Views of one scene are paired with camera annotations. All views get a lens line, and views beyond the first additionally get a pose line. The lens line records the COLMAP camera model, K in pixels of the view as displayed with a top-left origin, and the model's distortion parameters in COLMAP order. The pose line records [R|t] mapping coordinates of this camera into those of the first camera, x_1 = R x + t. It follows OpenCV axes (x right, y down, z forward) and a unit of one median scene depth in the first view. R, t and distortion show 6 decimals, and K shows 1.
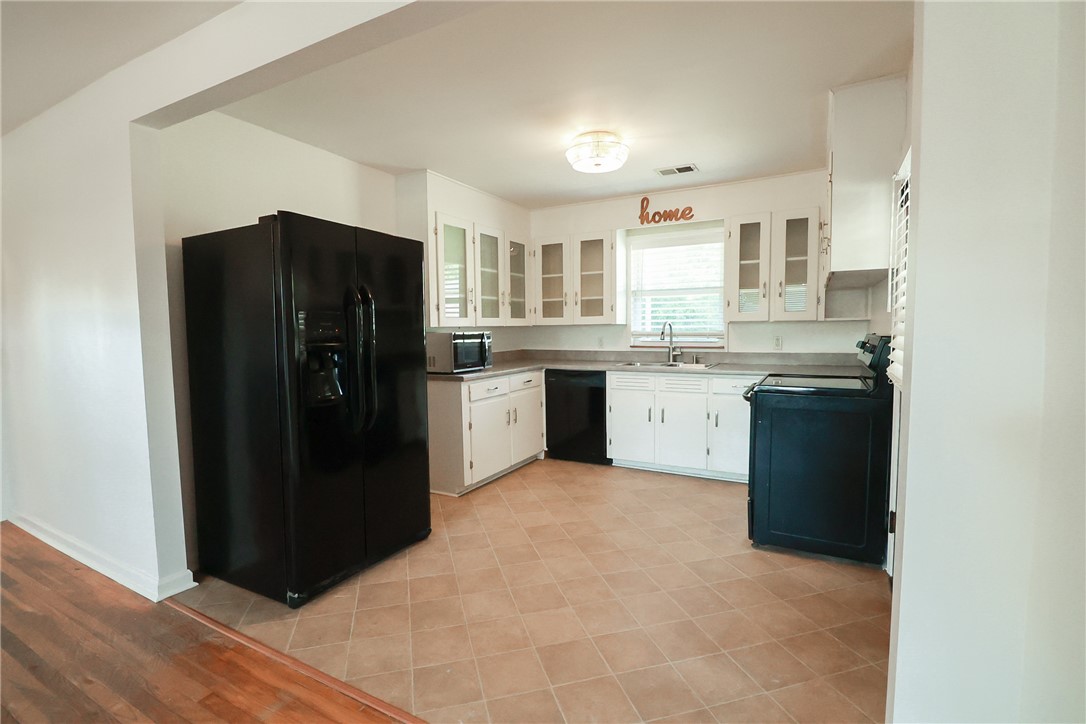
lens RADIAL K [[504.4, 0, 543.0], [0, 504.4, 362.0], [0, 0, 1]] dist [0.000929, -0.013190]
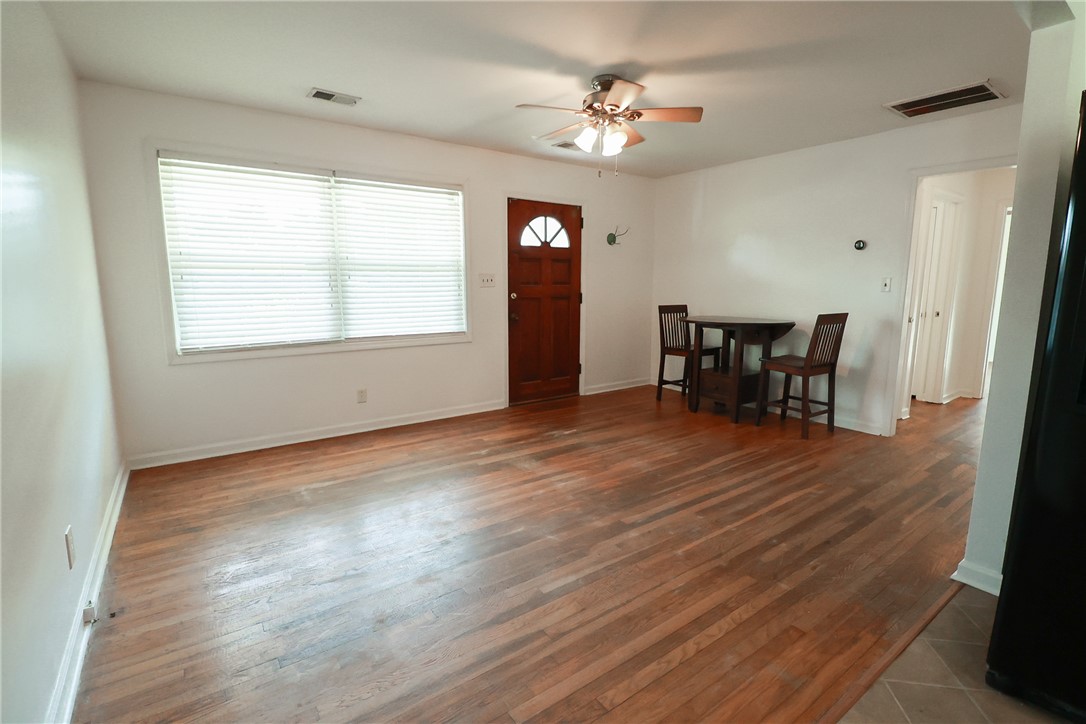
lens RADIAL K [[504.4, 0, 543.0], [0, 504.4, 362.0], [0, 0, 1]] dist [0.000929, -0.013190]
pose [[-0.429413, 0.151572, -0.890298, 0.377917], [-0.064189, 0.978200, 0.197497, -0.053865], [0.900824, 0.141956, -0.410323, 0.777559]]
